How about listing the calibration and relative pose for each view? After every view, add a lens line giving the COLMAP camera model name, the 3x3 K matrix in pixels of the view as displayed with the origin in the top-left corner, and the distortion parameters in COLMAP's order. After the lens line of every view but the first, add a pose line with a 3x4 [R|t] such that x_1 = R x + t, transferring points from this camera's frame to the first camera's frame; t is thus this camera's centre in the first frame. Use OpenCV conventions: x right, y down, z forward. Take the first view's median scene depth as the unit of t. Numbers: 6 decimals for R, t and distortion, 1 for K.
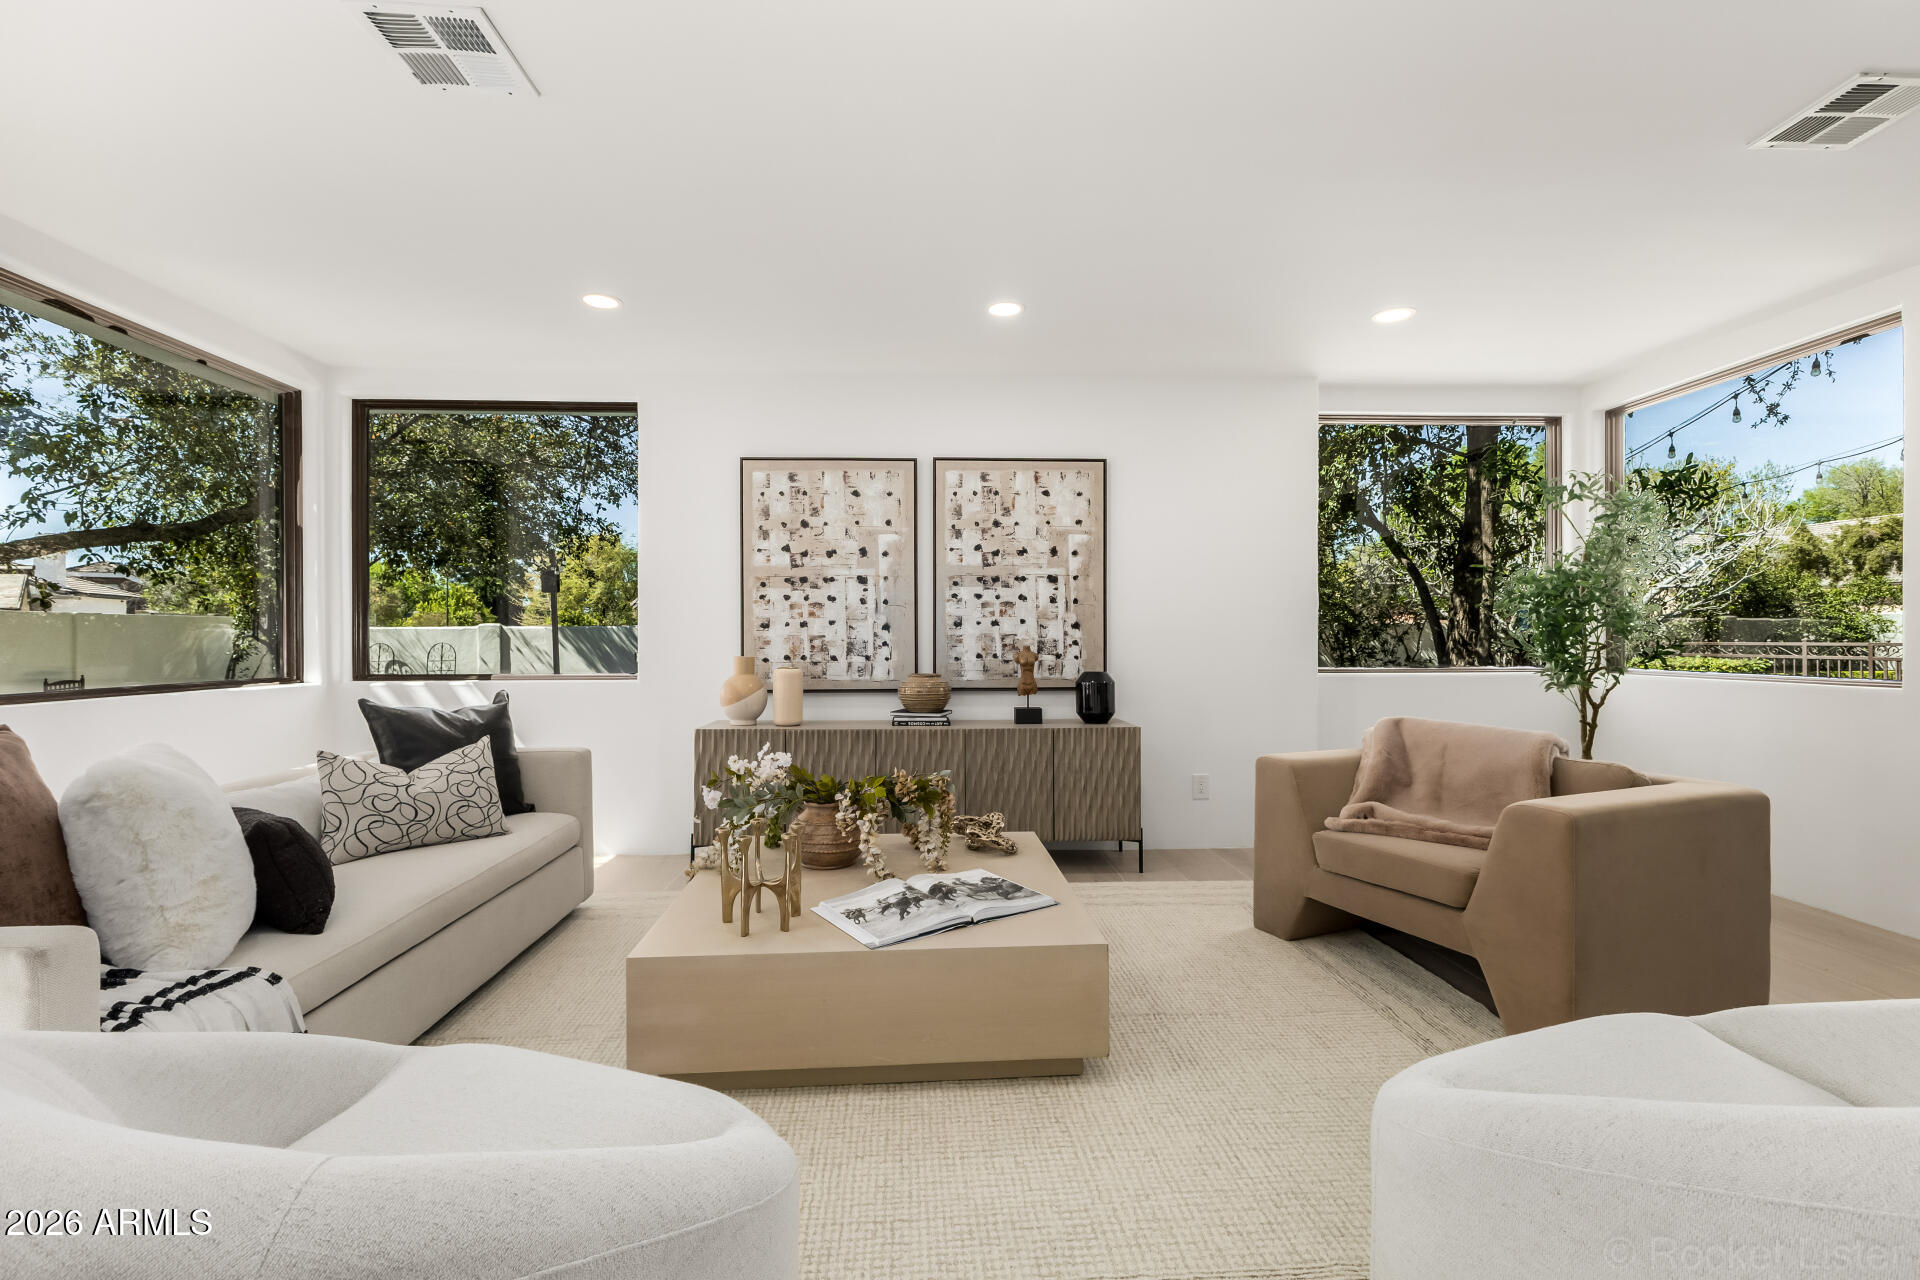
lens RADIAL K [[845.3, 0, 954.1], [0, 845.3, 641.6], [0, 0, 1]] dist [0.020242, 0.000696]
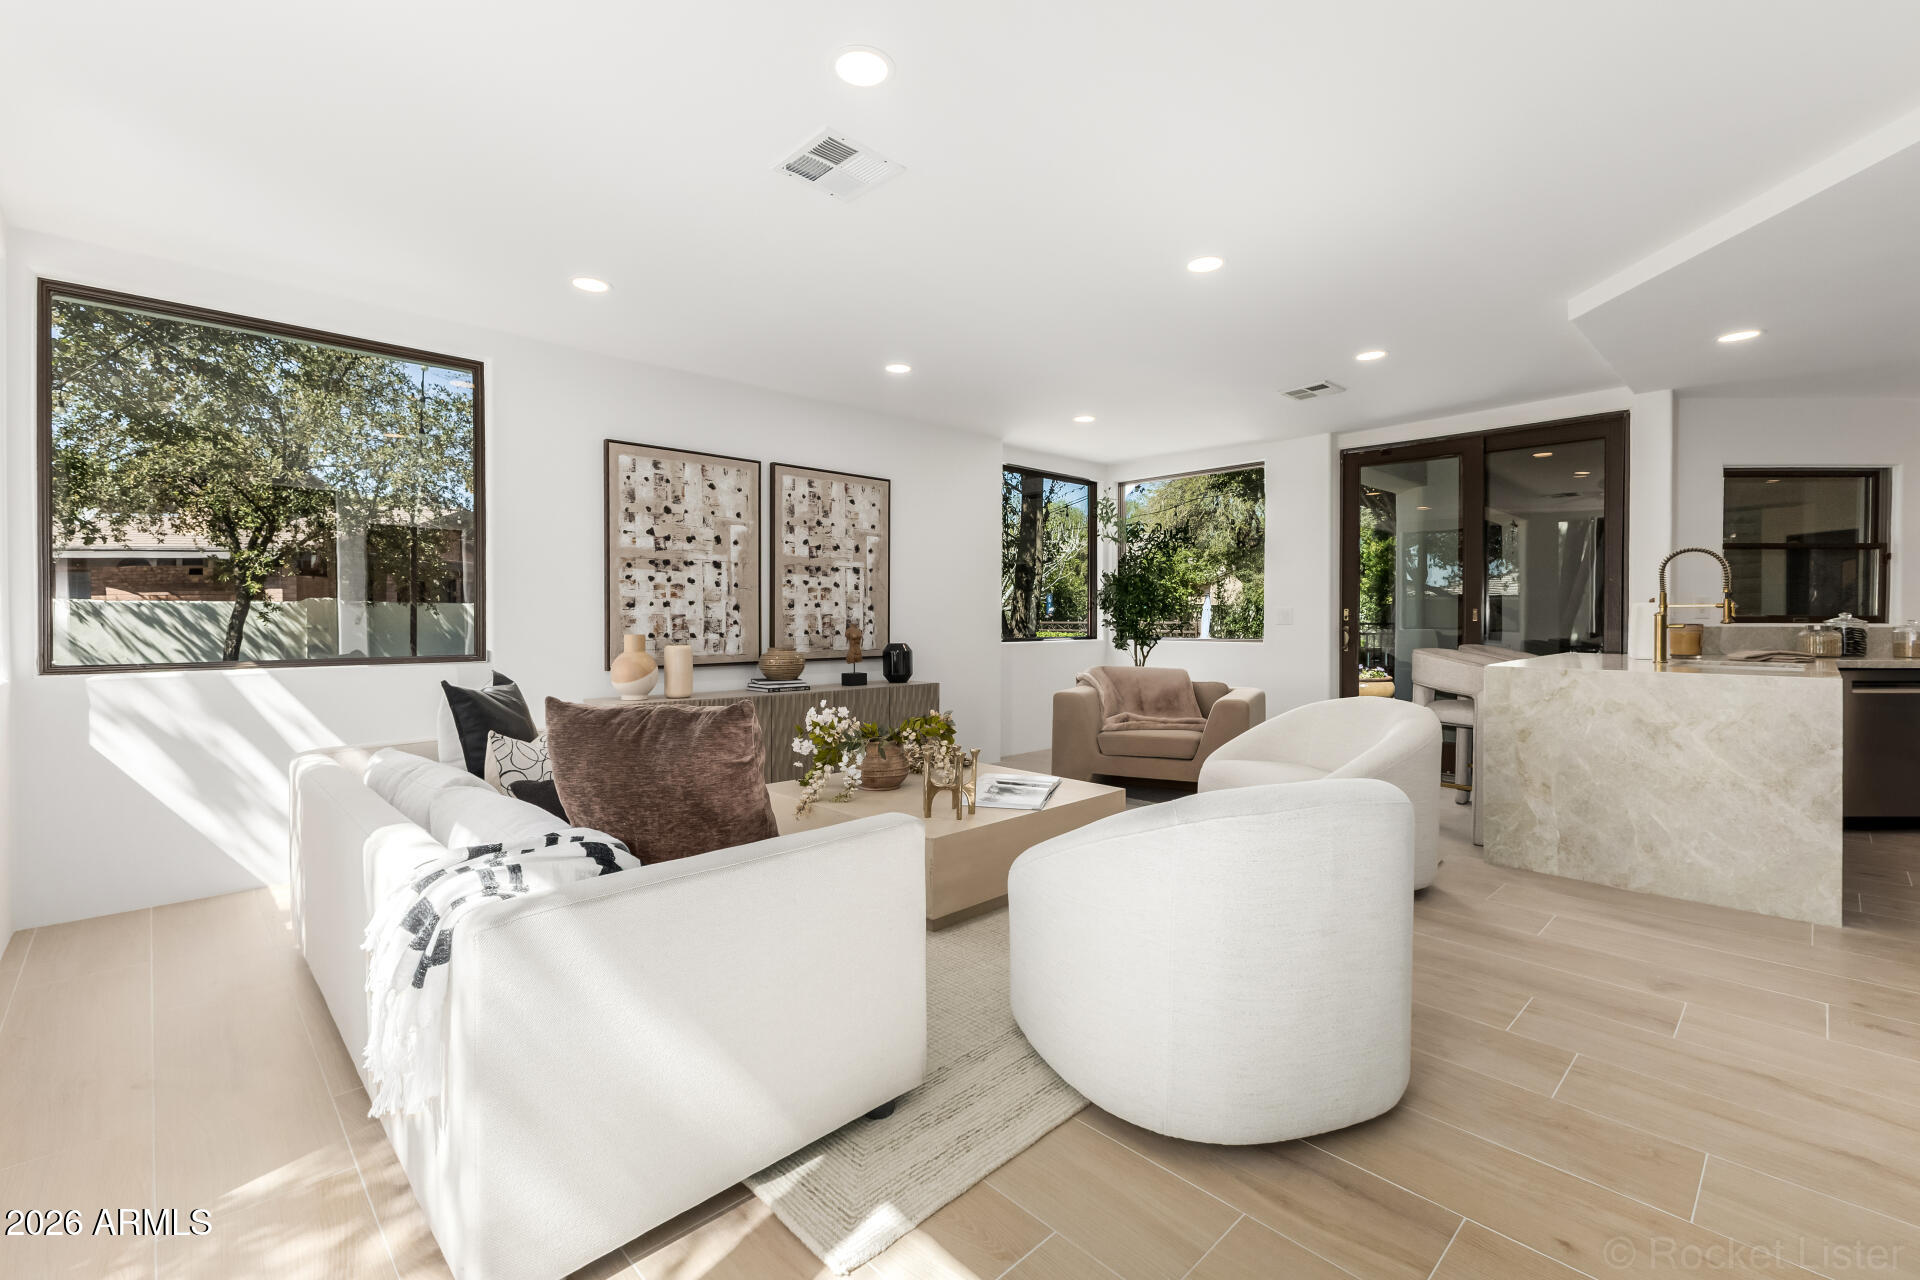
lens RADIAL K [[845.3, 0, 946.9], [0, 845.3, 629.2], [0, 0, 1]] dist [0.020242, 0.000696]
pose [[0.751245, -0.006720, 0.659989, -0.615780], [0.002971, 0.999972, 0.006801, 0.004930], [-0.660017, -0.003148, 0.751244, -0.033592]]
